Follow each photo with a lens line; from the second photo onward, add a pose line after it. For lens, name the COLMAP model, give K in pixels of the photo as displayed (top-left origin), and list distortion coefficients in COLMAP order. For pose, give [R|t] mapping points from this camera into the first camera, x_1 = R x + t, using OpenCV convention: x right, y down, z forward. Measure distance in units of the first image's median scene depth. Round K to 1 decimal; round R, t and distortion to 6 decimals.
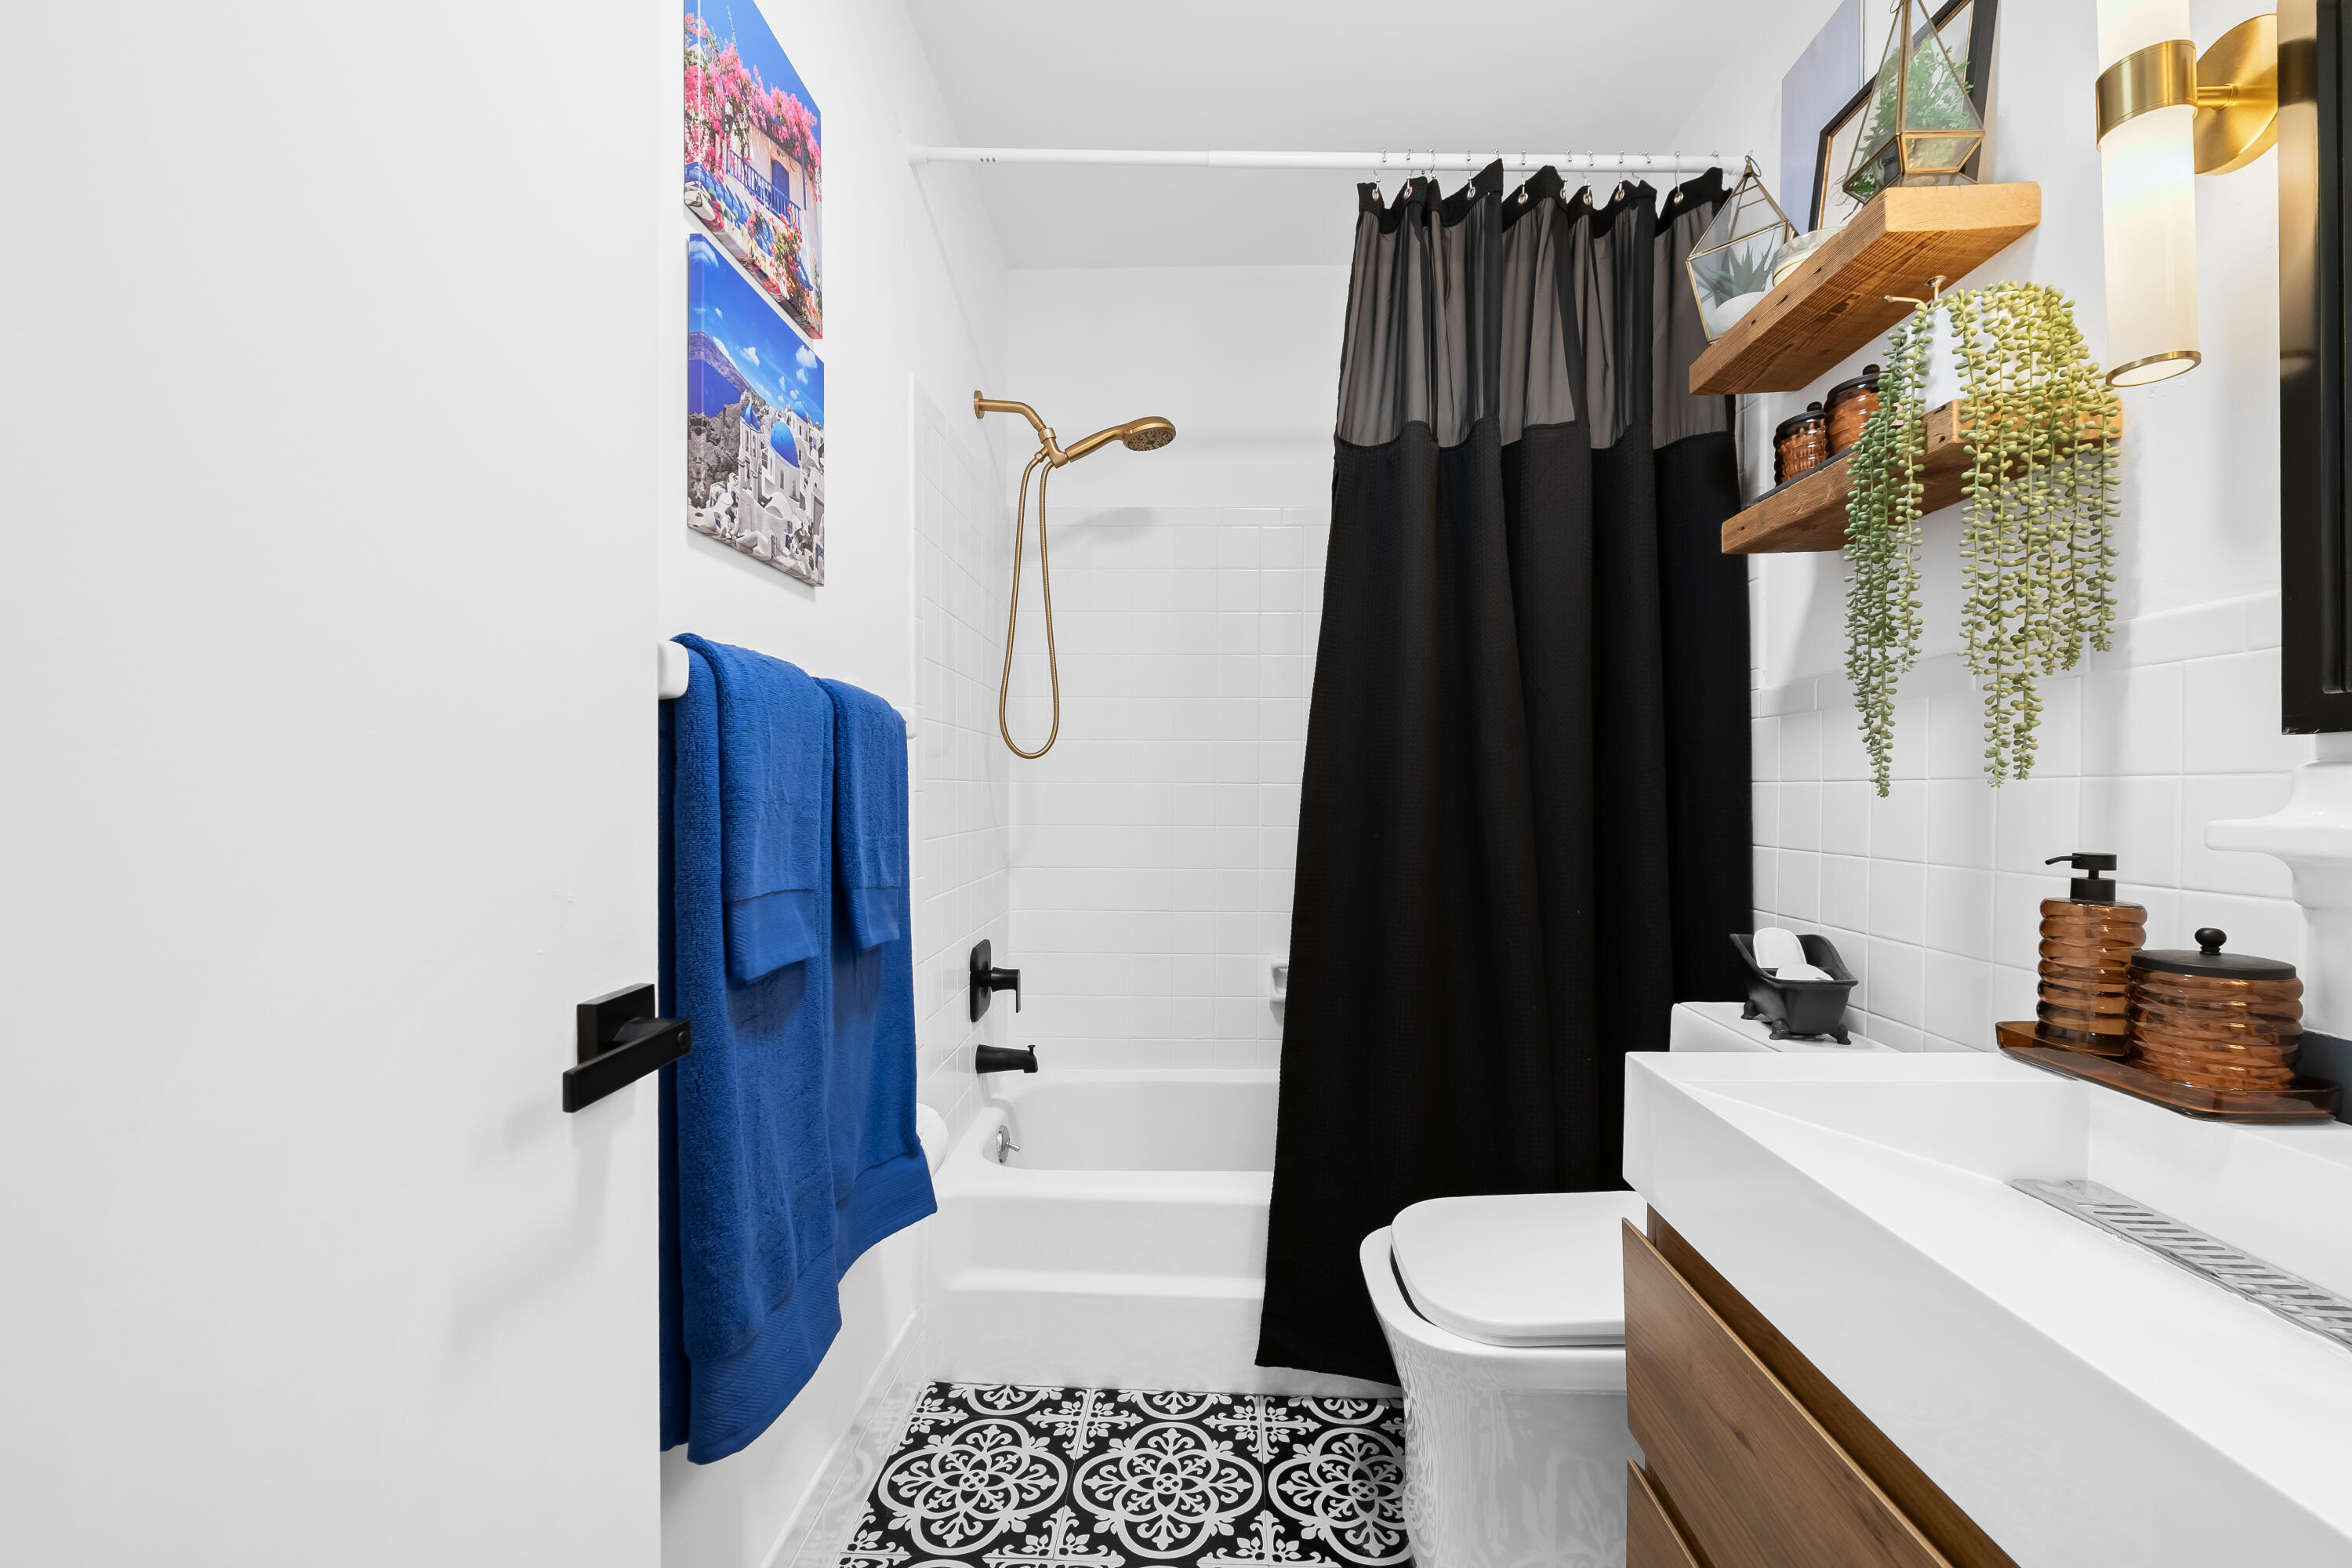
lens RADIAL K [[934.6, 0, 1171.4], [0, 934.6, 795.4], [0, 0, 1]] dist [0.002318, -0.003299]
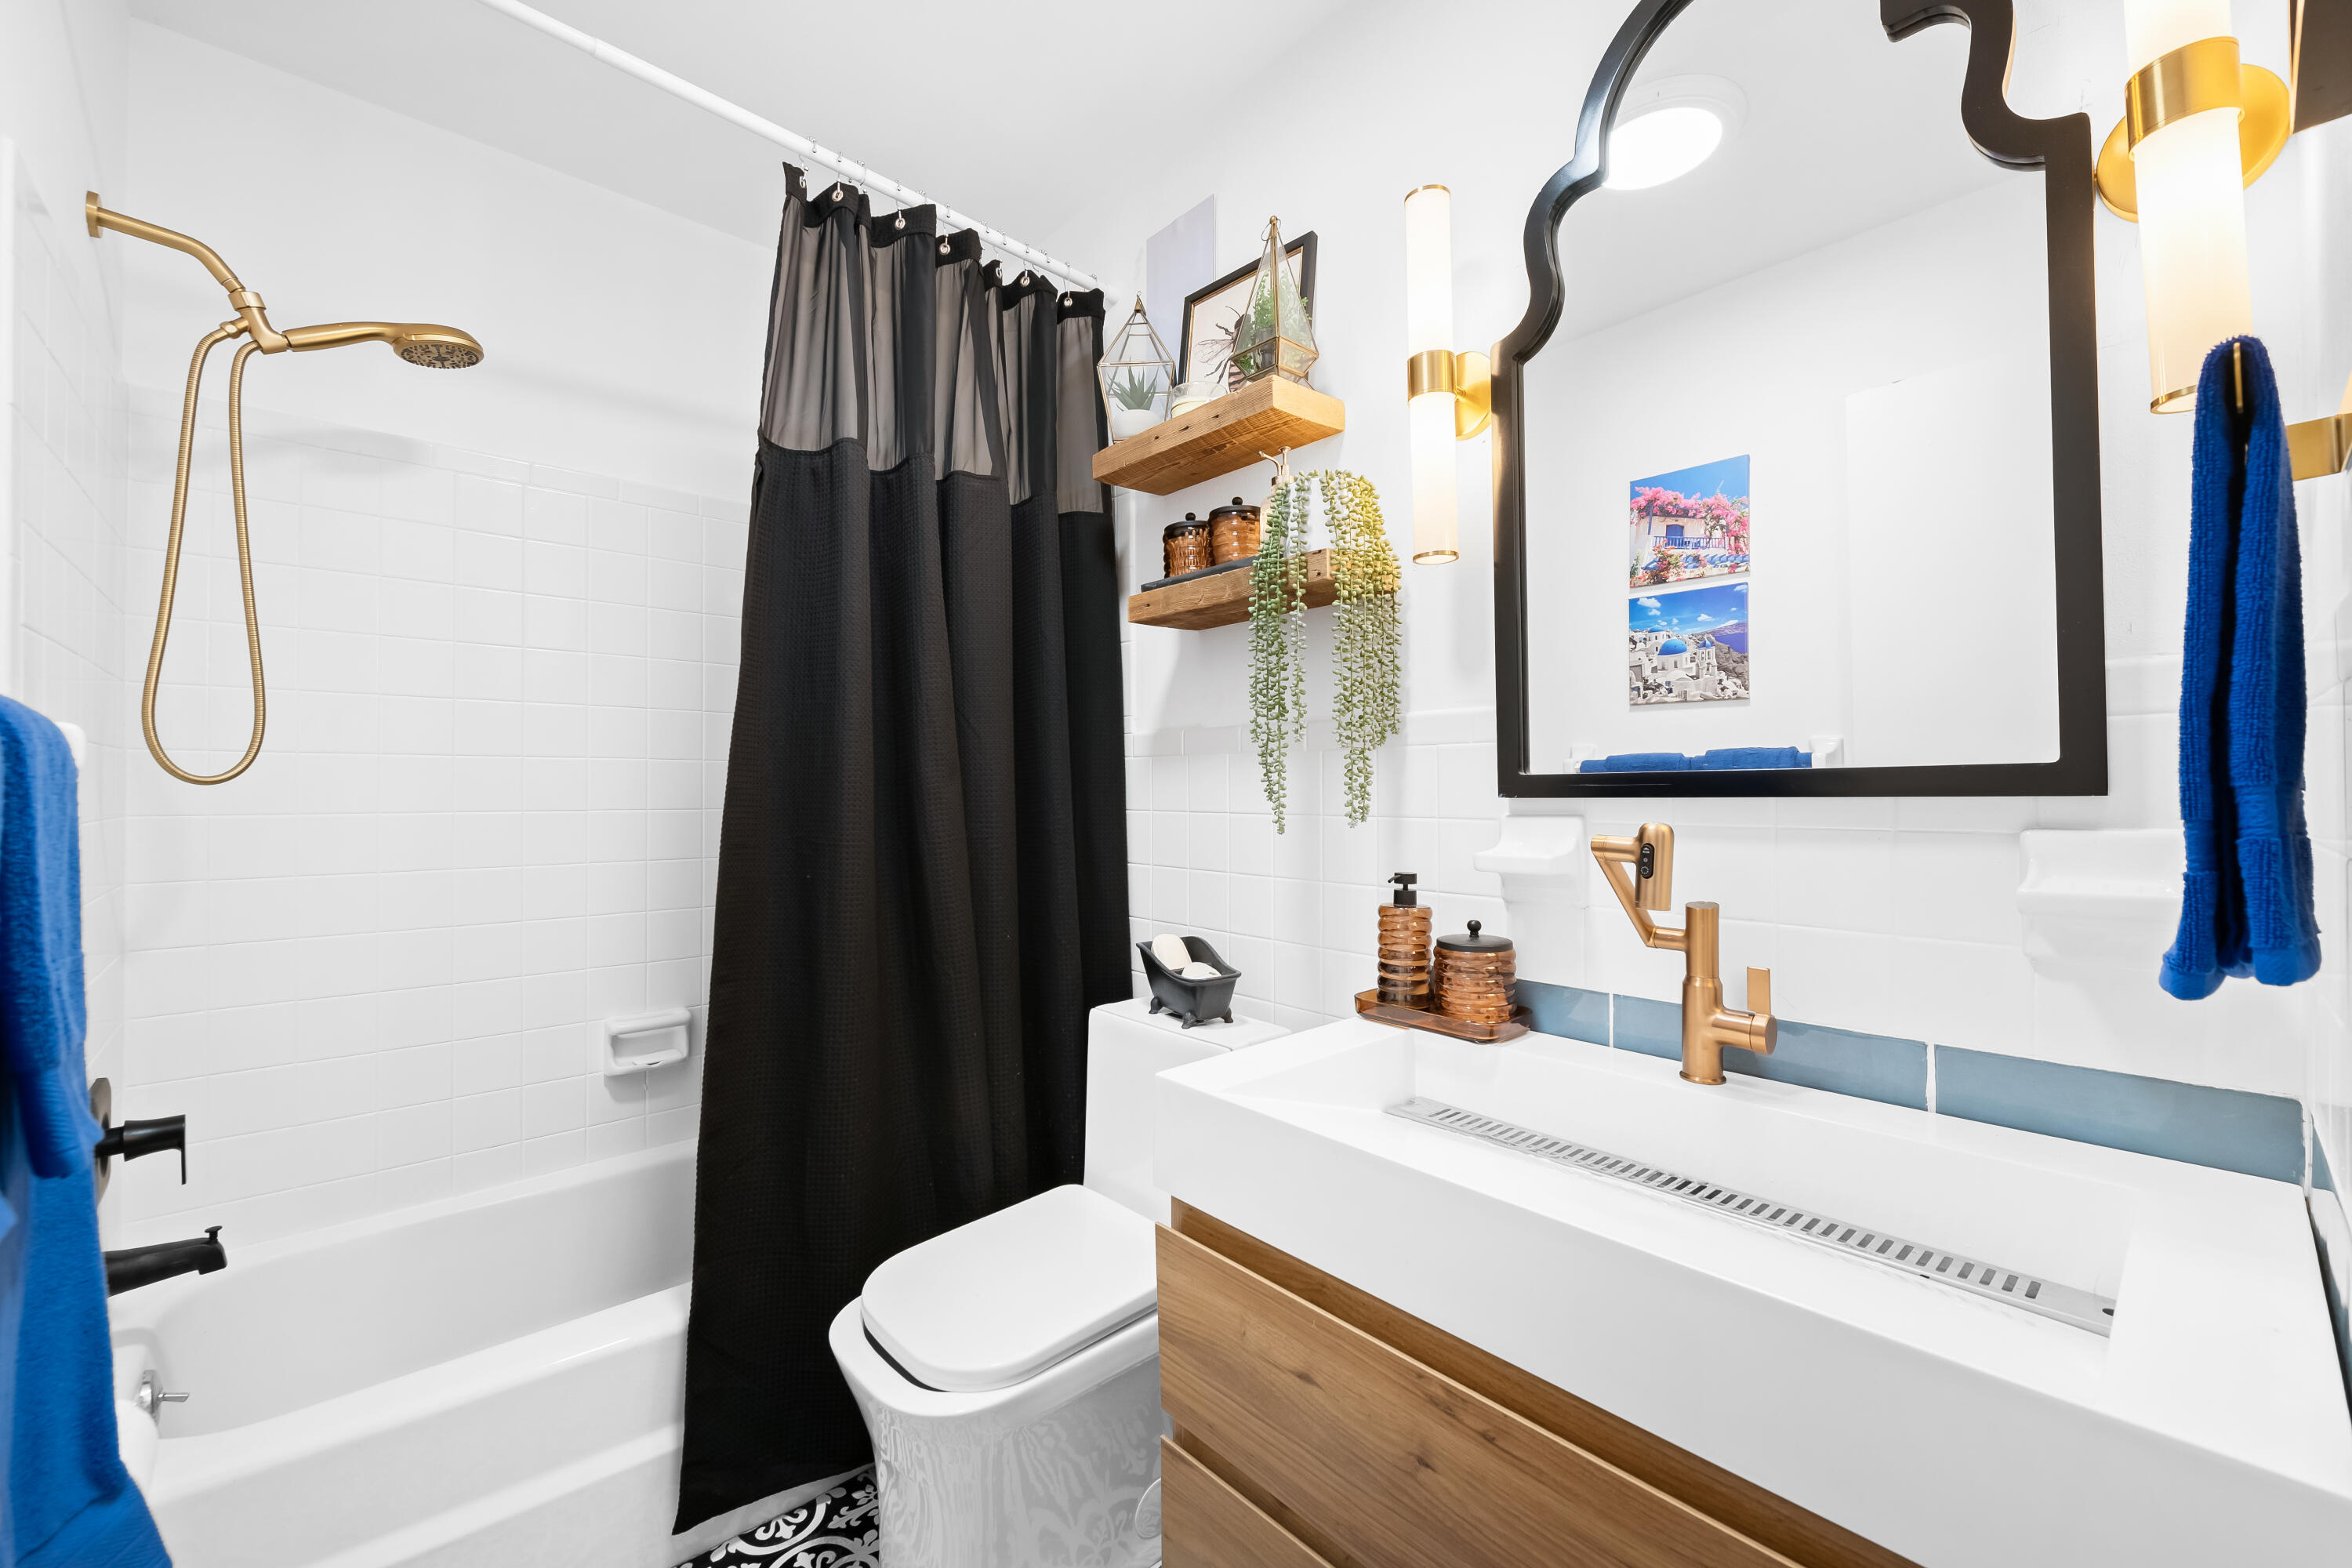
lens RADIAL K [[934.6, 0, 1172.7], [0, 934.6, 776.0], [0, 0, 1]] dist [0.002318, -0.003299]
pose [[0.722851, 0.001505, 0.691002, -0.199312], [0.012025, 0.999819, -0.014757, -0.048324], [-0.690899, 0.018976, 0.722702, 0.115927]]
